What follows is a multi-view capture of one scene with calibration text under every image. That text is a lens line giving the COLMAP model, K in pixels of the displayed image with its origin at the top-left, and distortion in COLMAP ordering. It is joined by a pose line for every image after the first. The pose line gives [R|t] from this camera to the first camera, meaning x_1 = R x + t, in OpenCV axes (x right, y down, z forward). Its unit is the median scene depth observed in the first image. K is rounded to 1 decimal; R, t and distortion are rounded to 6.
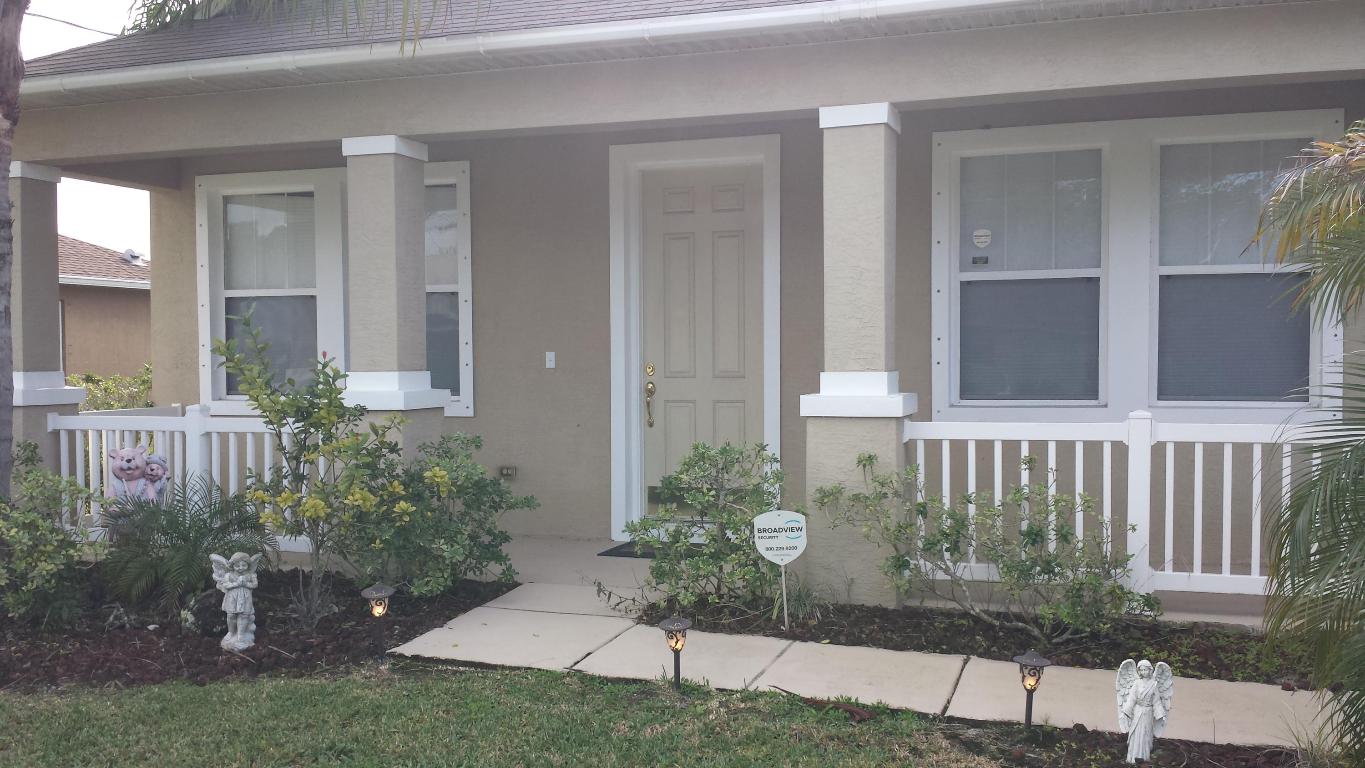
lens RADIAL K [[1282.6, 0, 680.2], [0, 1282.6, 395.4], [0, 0, 1]] dist [-0.007993, 0.000000]
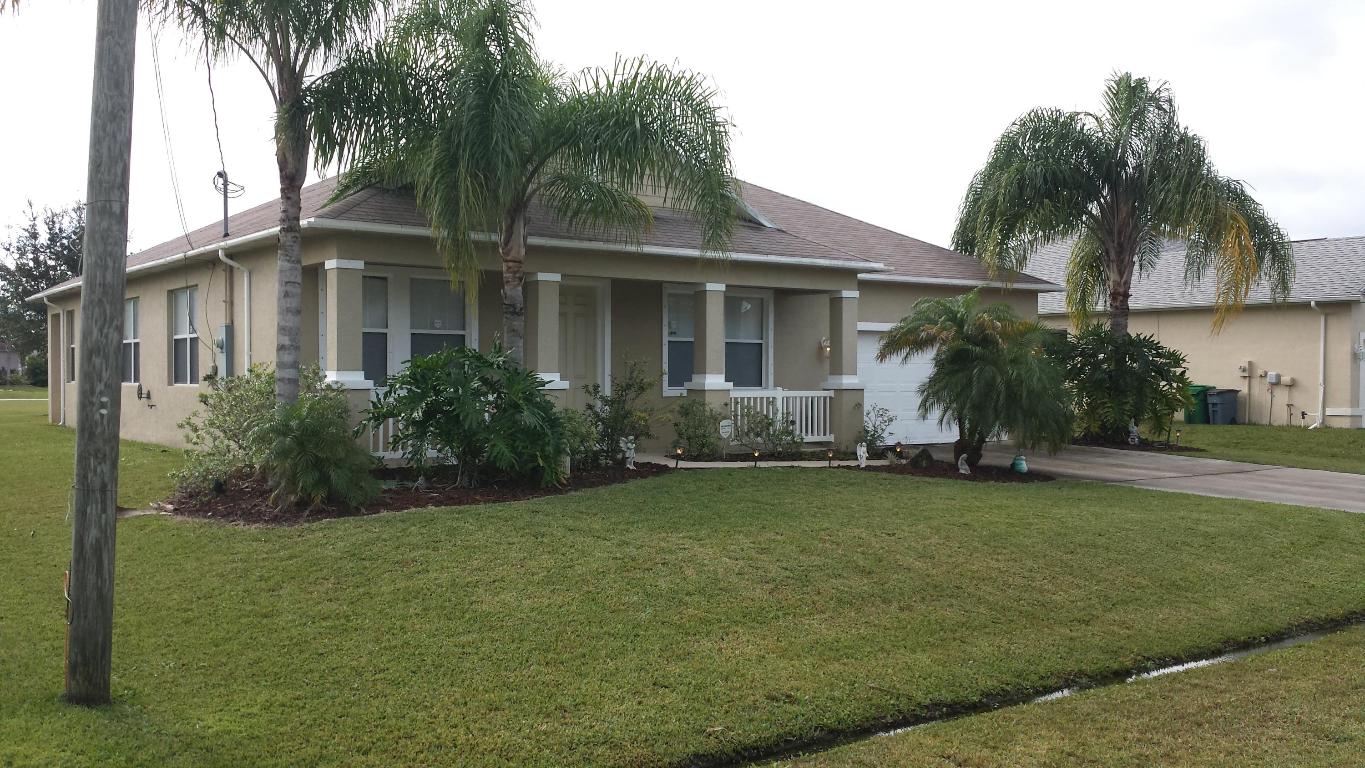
lens RADIAL K [[1282.6, 0, 681.1], [0, 1282.6, 378.1], [0, 0, 1]] dist [-0.007993, 0.000000]
pose [[0.580124, 0.007918, 0.814489, -2.324163], [0.016151, 0.999644, -0.021222, 0.051331], [-0.814368, 0.025466, 0.579790, -0.639544]]
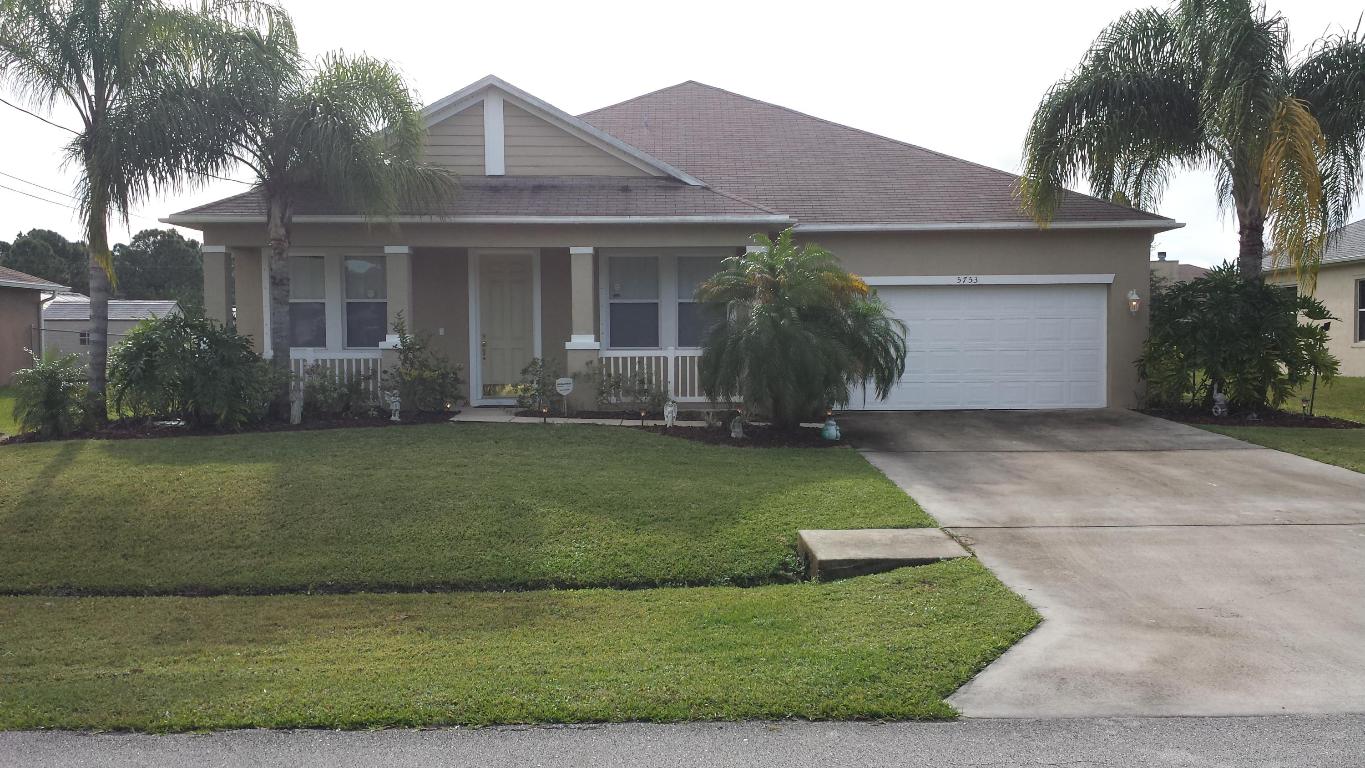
lens RADIAL K [[1282.6, 0, 685.5], [0, 1282.6, 392.0], [0, 0, 1]] dist [-0.007993, 0.000000]
pose [[0.942999, -0.008033, 0.332697, -0.653759], [0.005895, 0.999955, 0.007436, 0.097321], [-0.332742, -0.005051, 0.943004, -1.969688]]
